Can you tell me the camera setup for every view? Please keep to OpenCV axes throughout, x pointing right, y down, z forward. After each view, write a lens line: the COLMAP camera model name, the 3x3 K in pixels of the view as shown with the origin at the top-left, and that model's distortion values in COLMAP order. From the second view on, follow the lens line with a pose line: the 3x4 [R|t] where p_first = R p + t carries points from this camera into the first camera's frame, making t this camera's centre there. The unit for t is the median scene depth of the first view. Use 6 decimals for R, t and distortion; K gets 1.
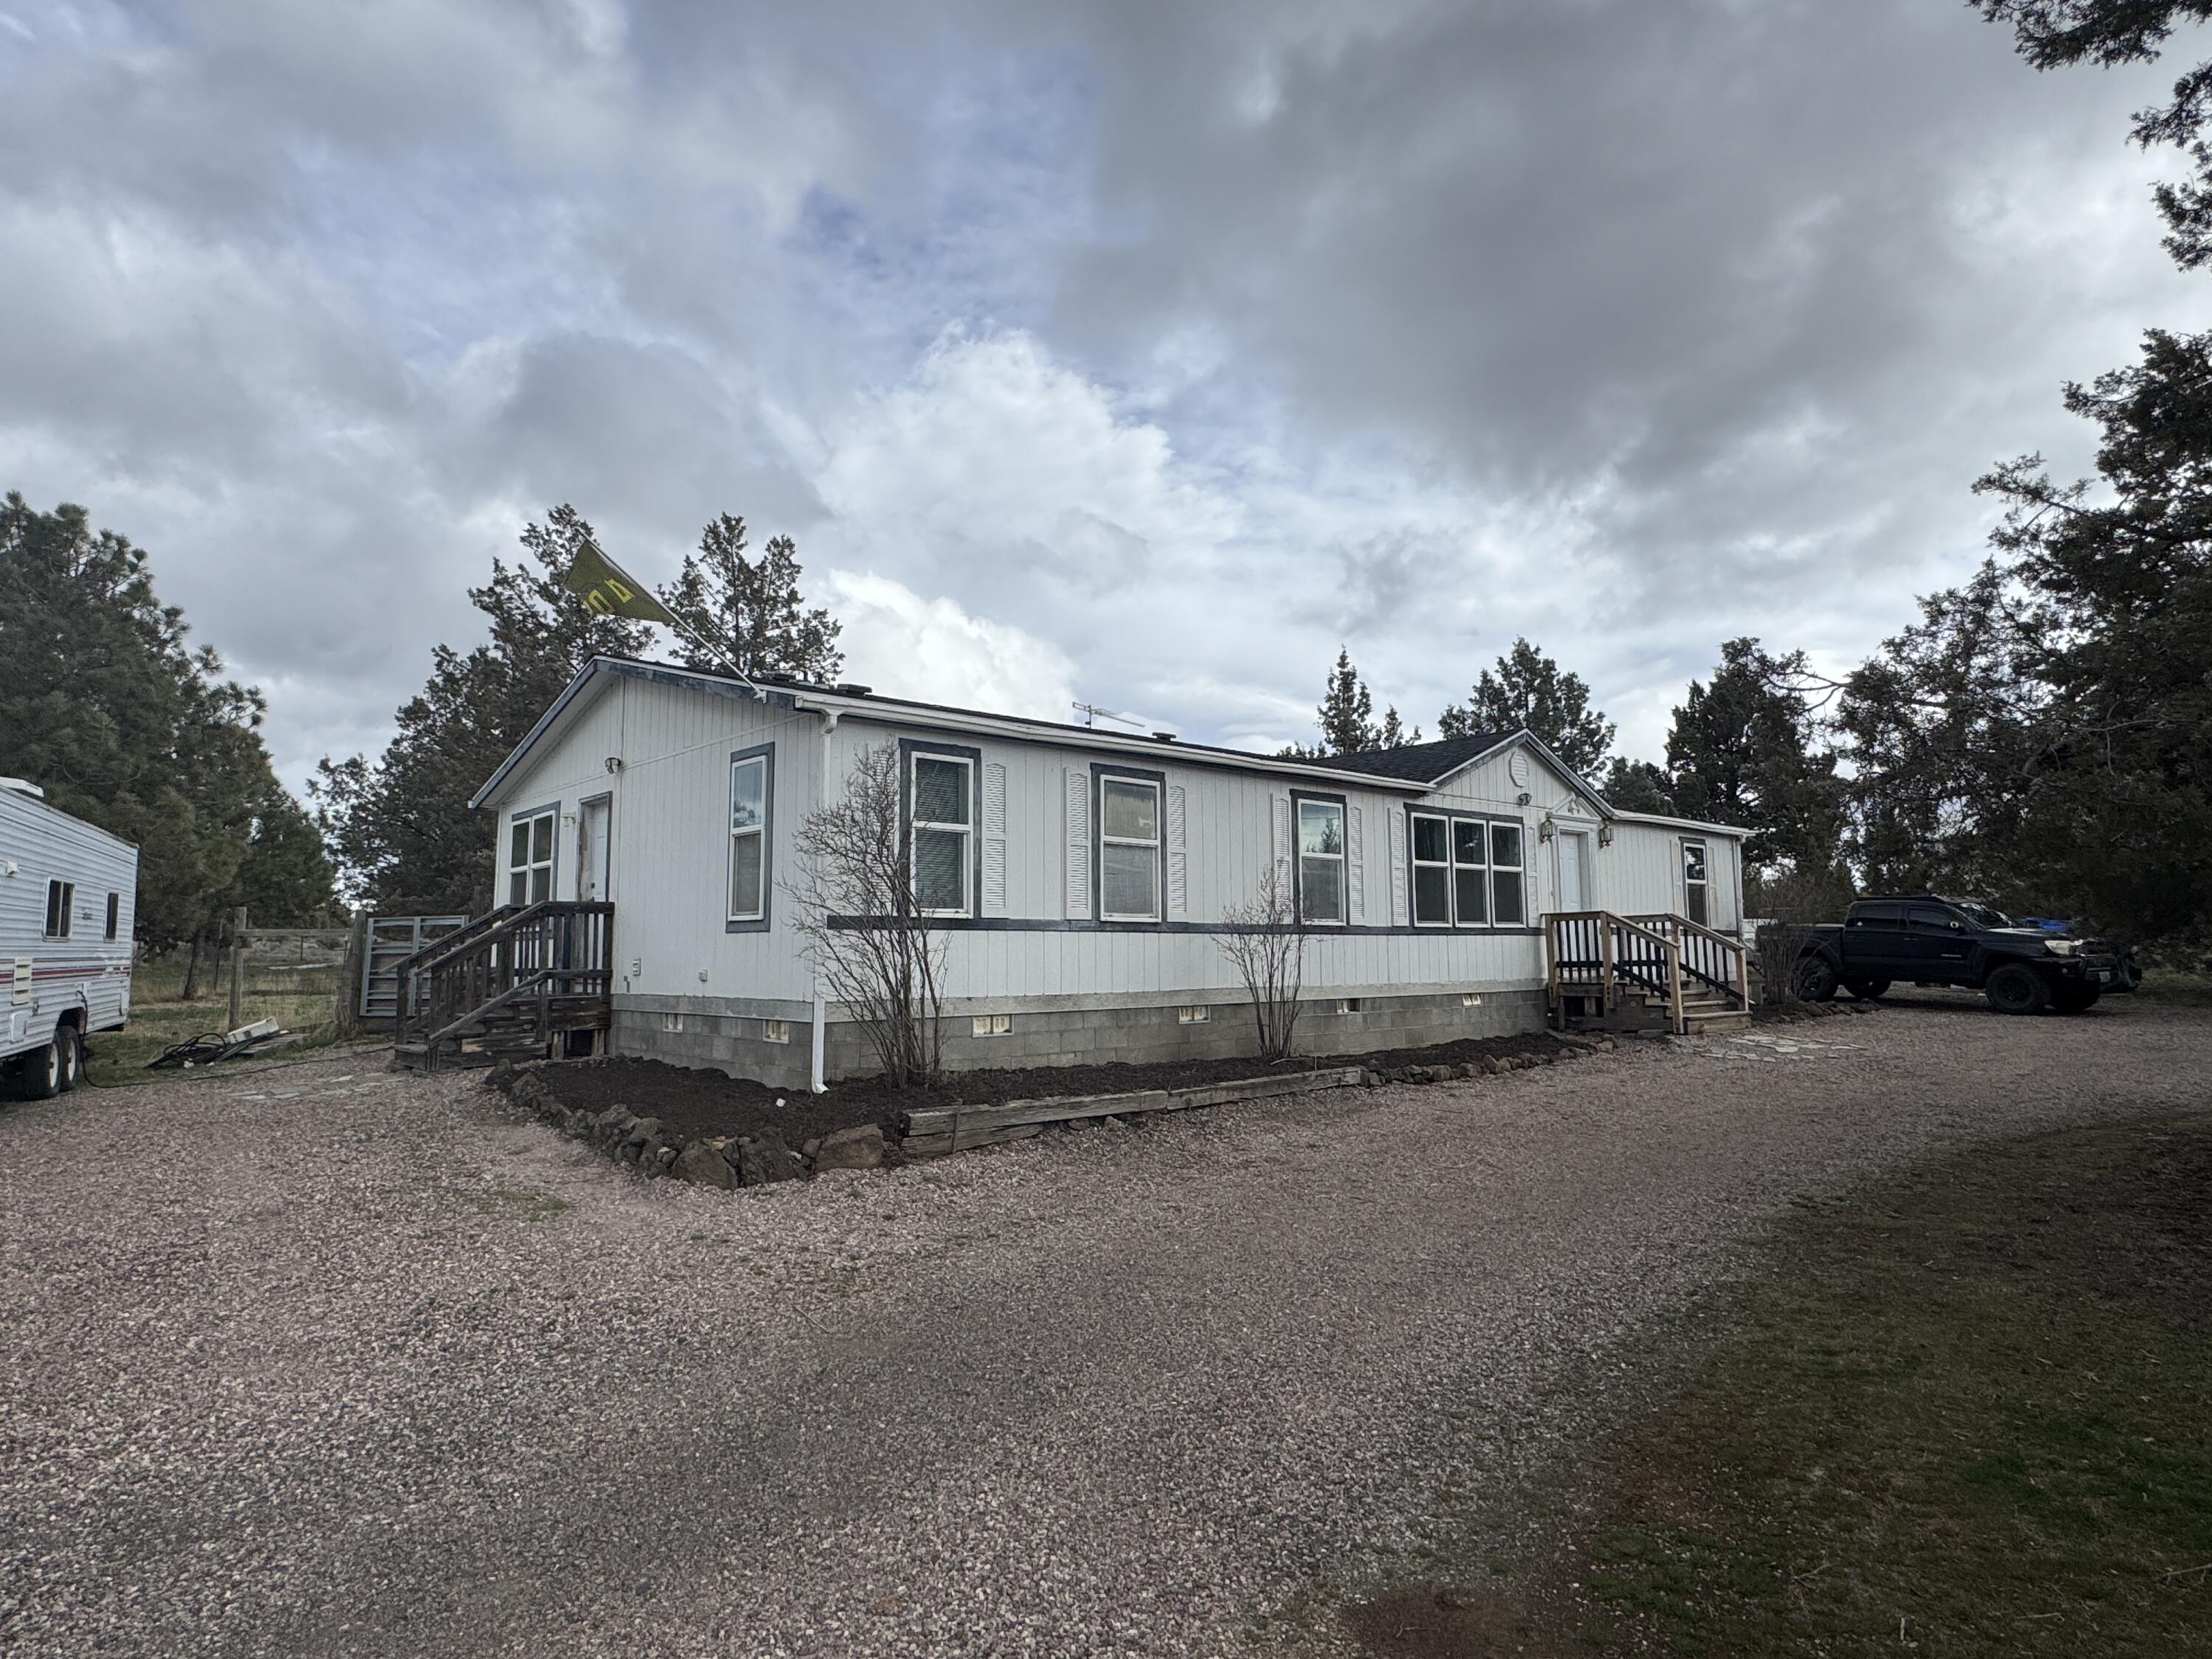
lens RADIAL K [[1240.9, 0, 1106.0], [0, 1240.9, 829.5], [0, 0, 1]] dist [-0.057935, 0.034575]
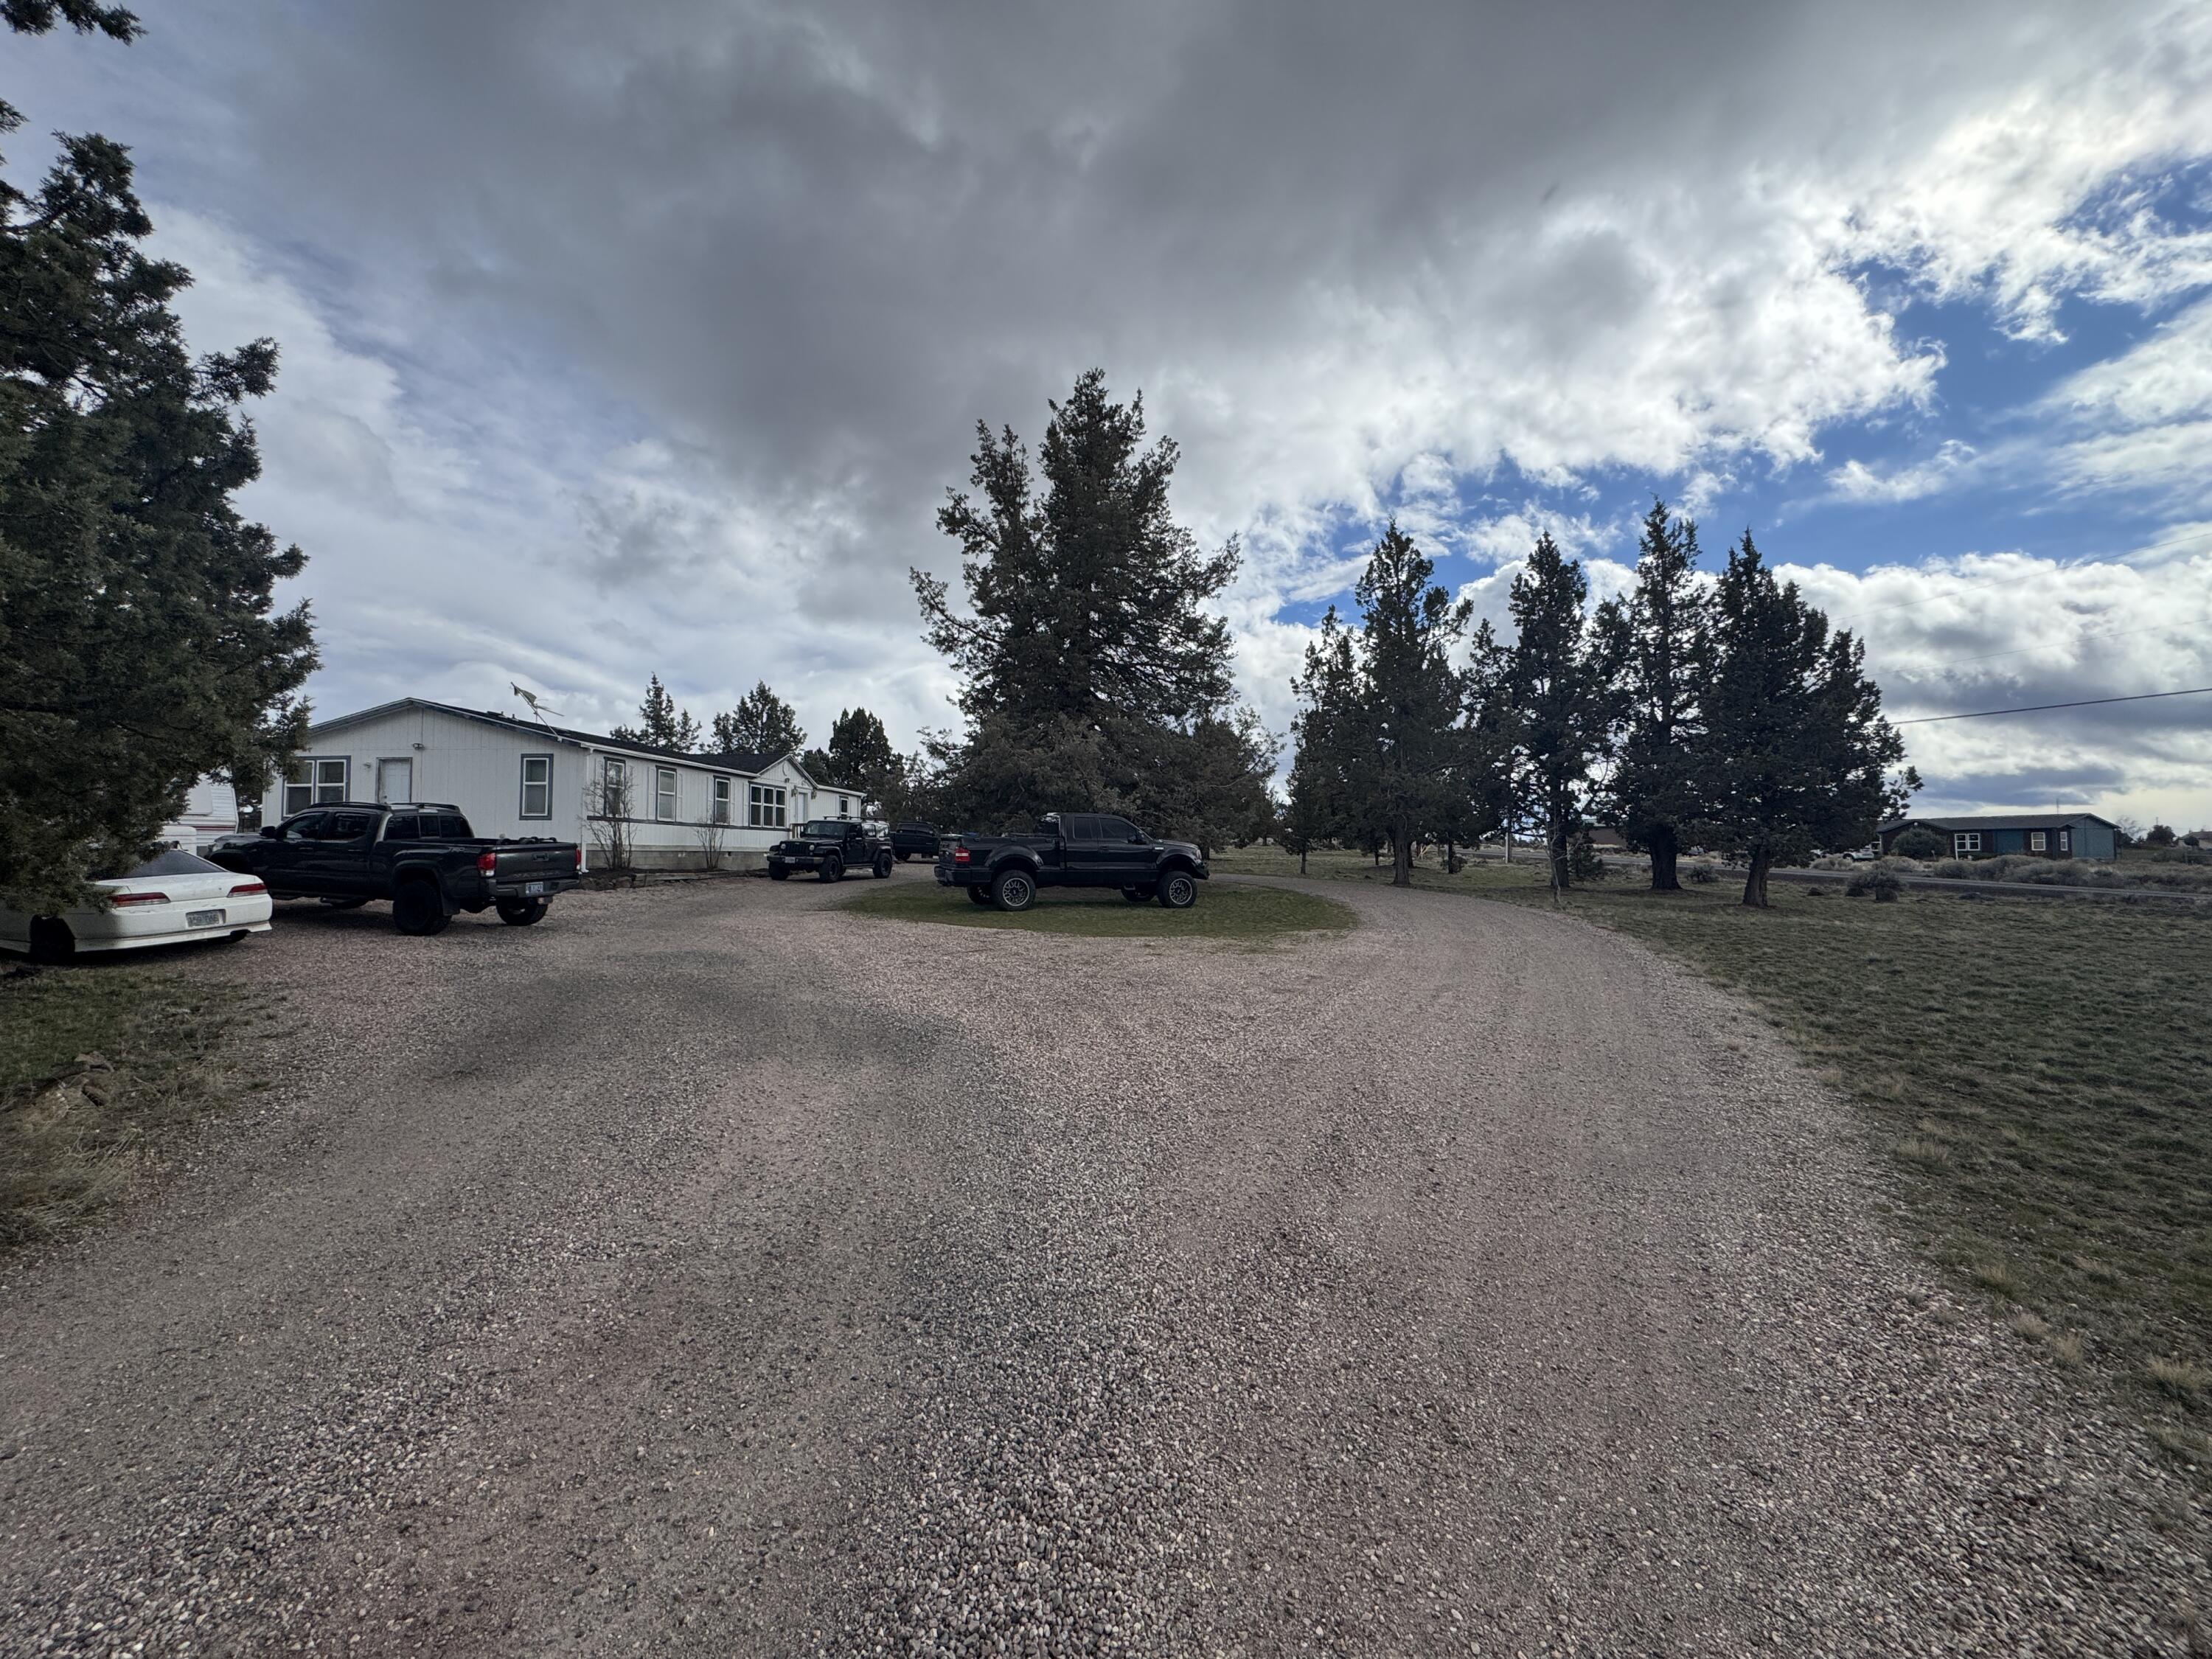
lens RADIAL K [[875.1, 0, 1106.0], [0, 875.1, 829.5], [0, 0, 1]] dist [0.002110, -0.000136]
pose [[0.728575, 0.024588, 0.684525, -0.576038], [-0.069971, 0.996799, 0.038669, -0.051336], [-0.681383, -0.076070, 0.727963, -1.085423]]
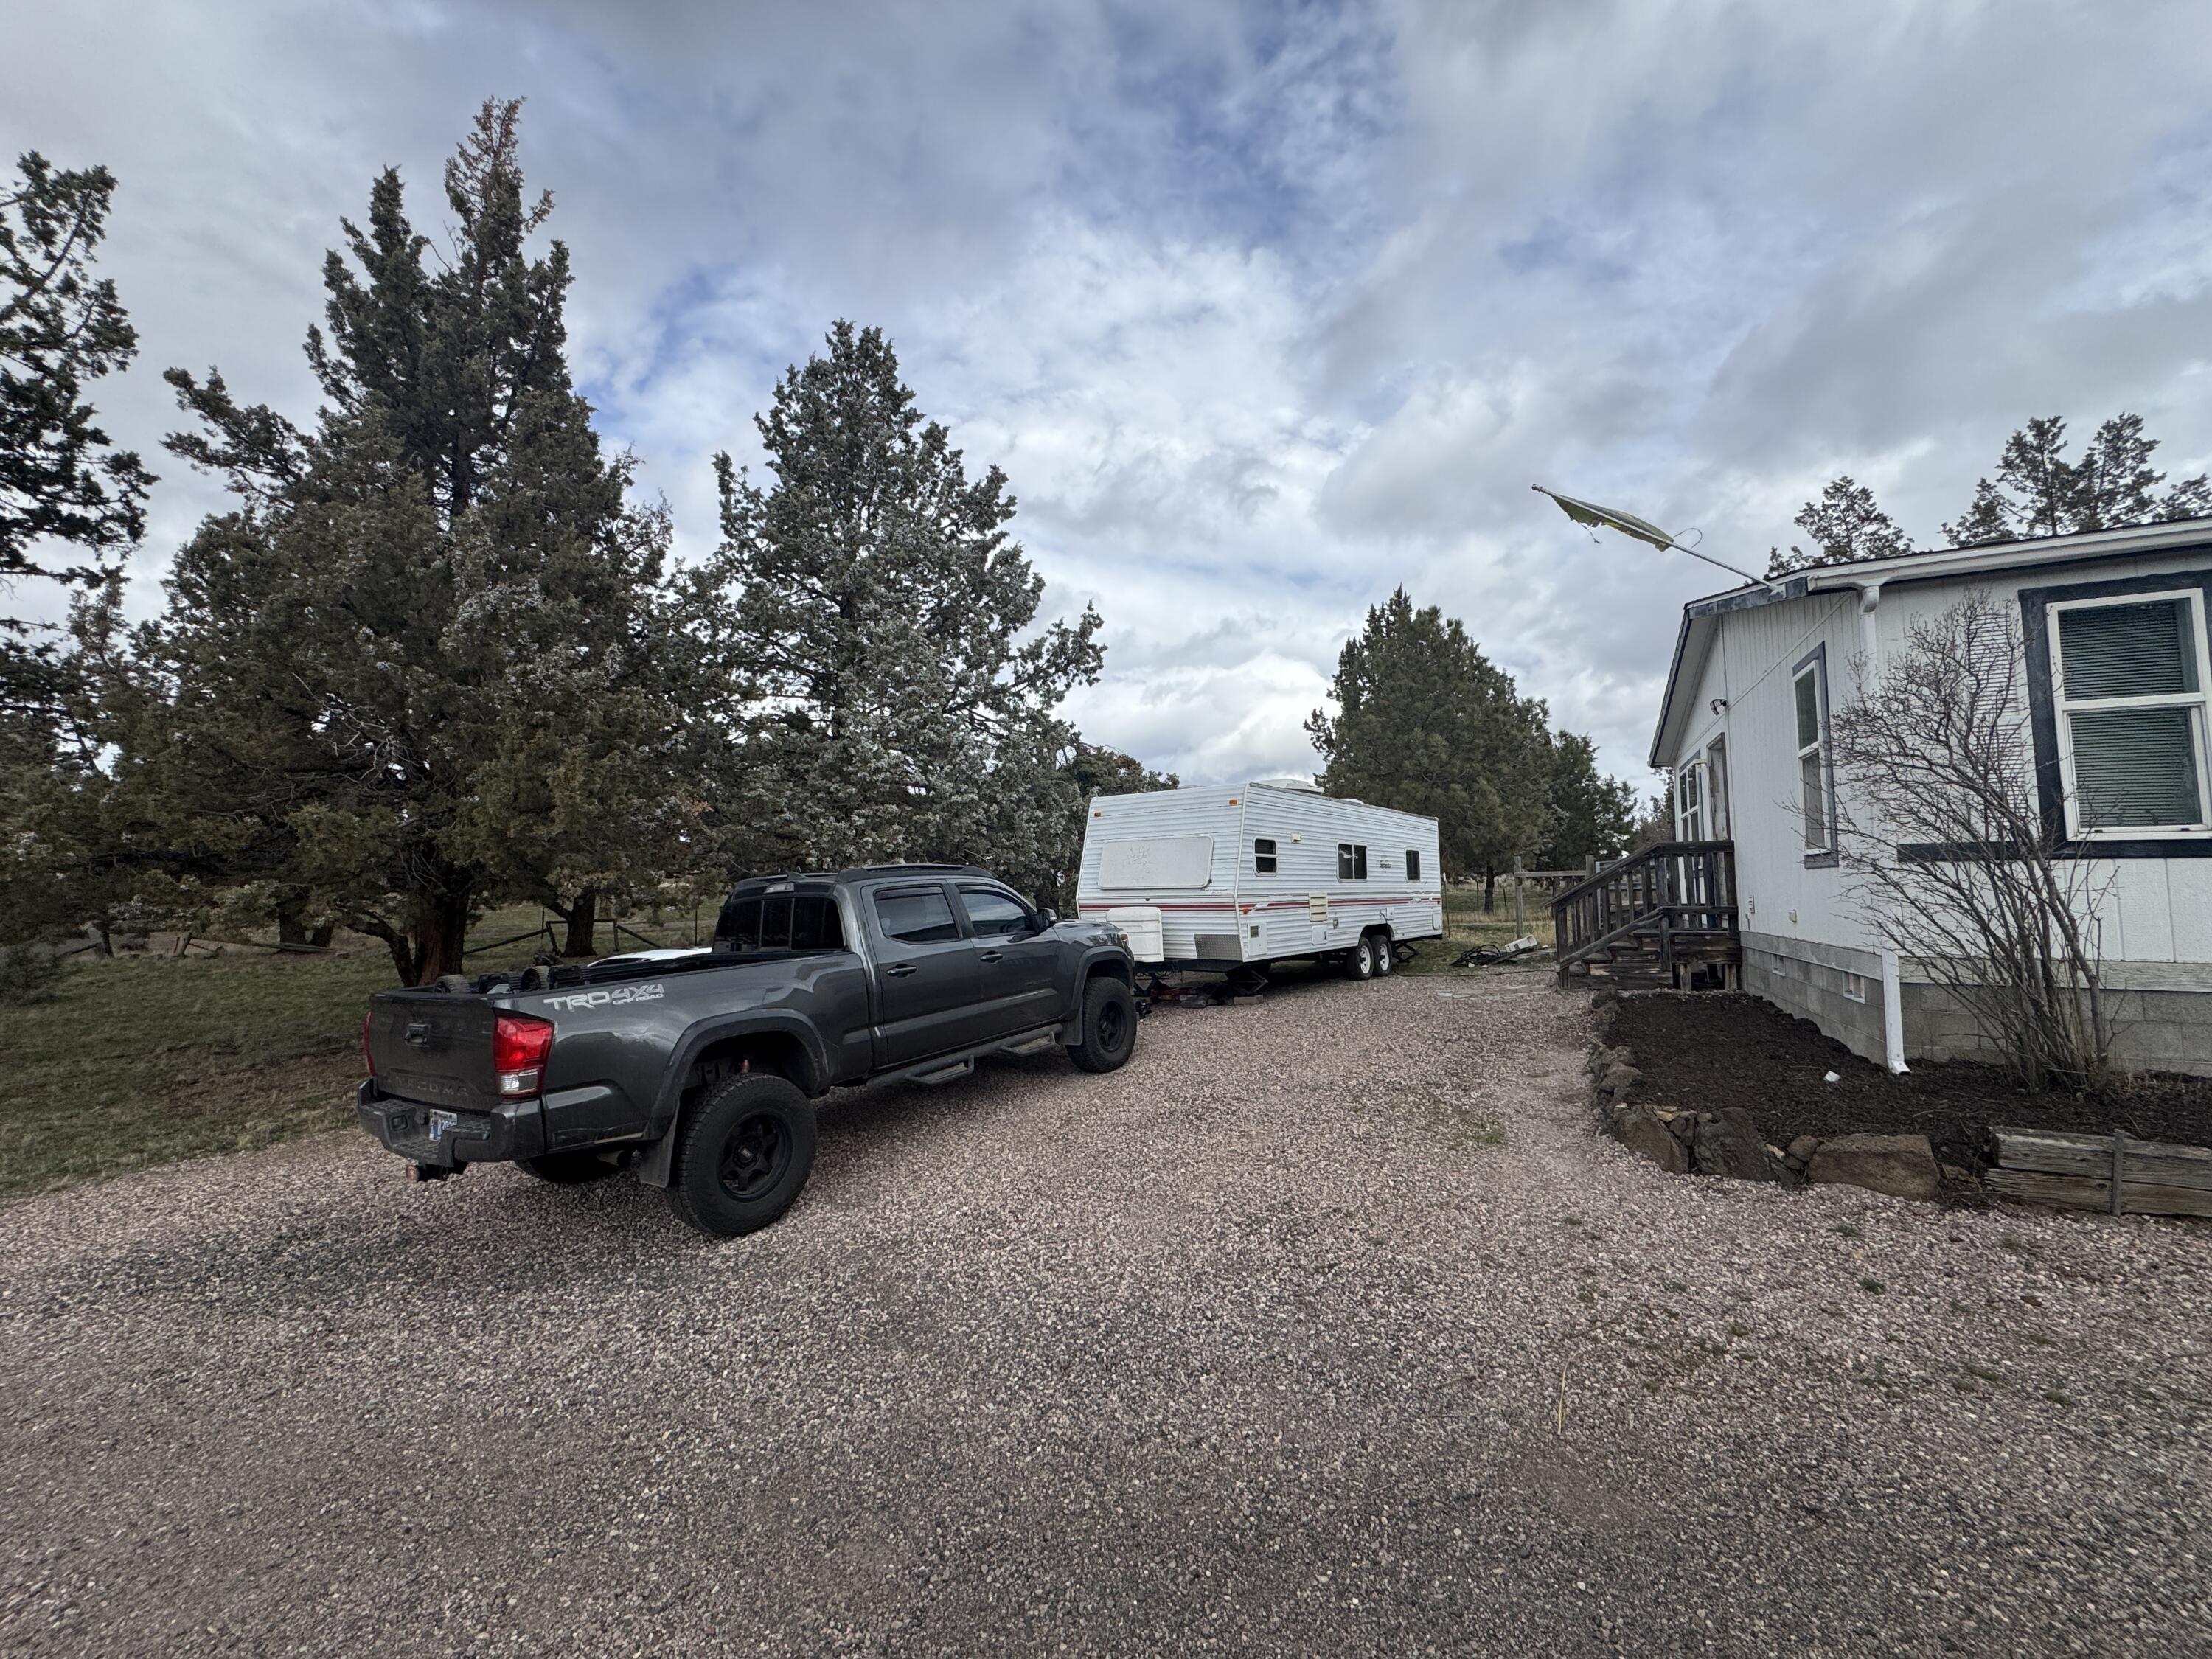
lens RADIAL K [[875.1, 0, 1106.0], [0, 875.1, 829.5], [0, 0, 1]] dist [0.002110, -0.000136]
pose [[0.386629, -0.057787, -0.920423, 0.067409], [0.090923, 0.995561, -0.024312, 0.021353], [0.917742, -0.074288, 0.390167, 0.249483]]
